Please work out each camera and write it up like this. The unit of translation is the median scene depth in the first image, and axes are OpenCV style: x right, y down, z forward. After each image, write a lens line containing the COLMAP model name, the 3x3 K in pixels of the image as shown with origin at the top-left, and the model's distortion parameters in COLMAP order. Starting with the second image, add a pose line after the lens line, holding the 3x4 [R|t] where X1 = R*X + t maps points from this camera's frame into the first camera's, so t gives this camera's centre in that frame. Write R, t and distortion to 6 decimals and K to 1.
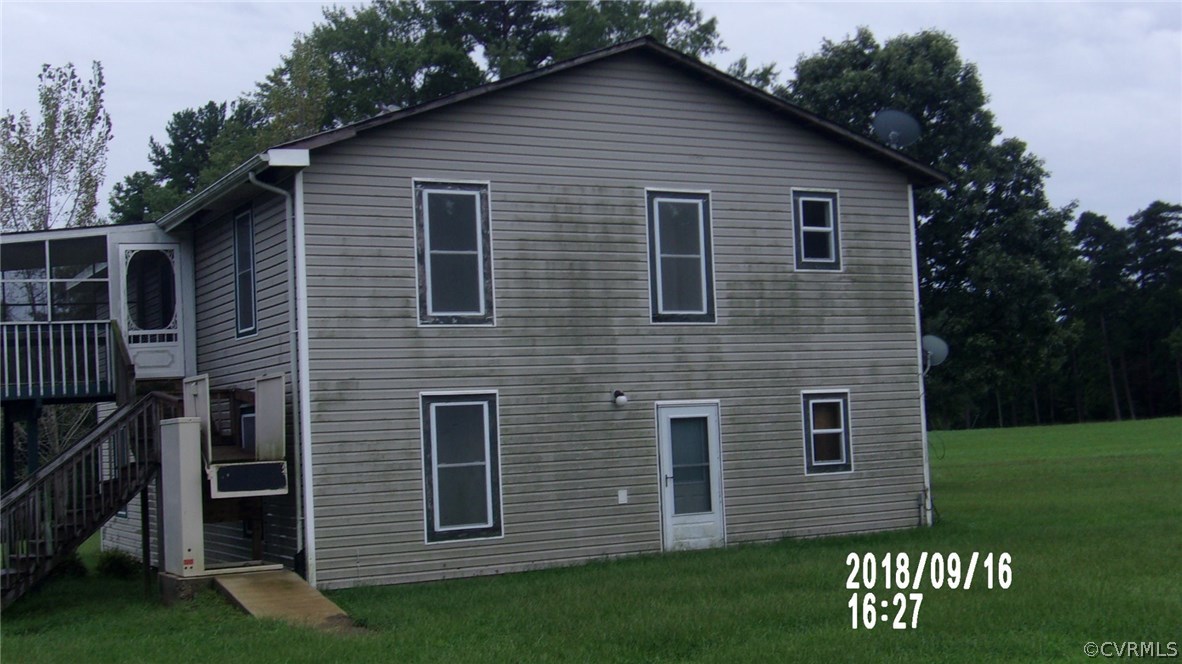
lens RADIAL K [[1458.5, 0, 591.2], [0, 1458.5, 332.4], [0, 0, 1]] dist [-0.007773, 0.000000]
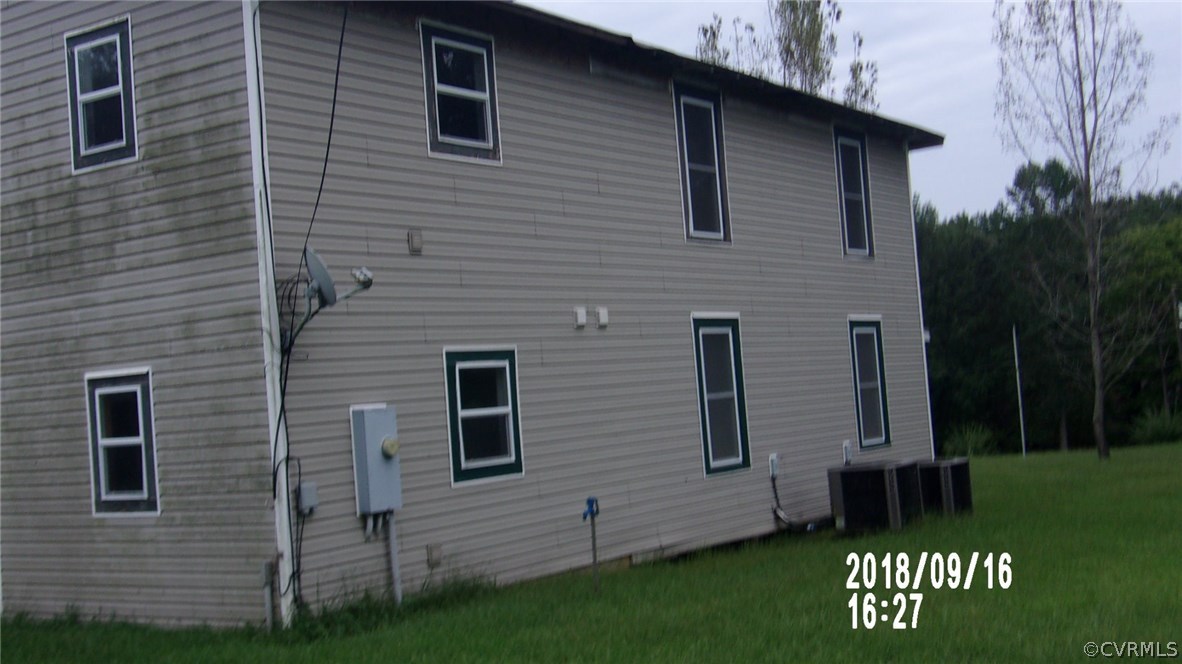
lens RADIAL K [[1458.5, 0, 591.6], [0, 1458.5, 333.2], [0, 0, 1]] dist [-0.007773, 0.000000]
pose [[0.470089, -0.025213, -0.882259, 0.756443], [0.112776, 0.993114, 0.031709, 0.027360], [0.875384, -0.114403, 0.469696, 0.888760]]
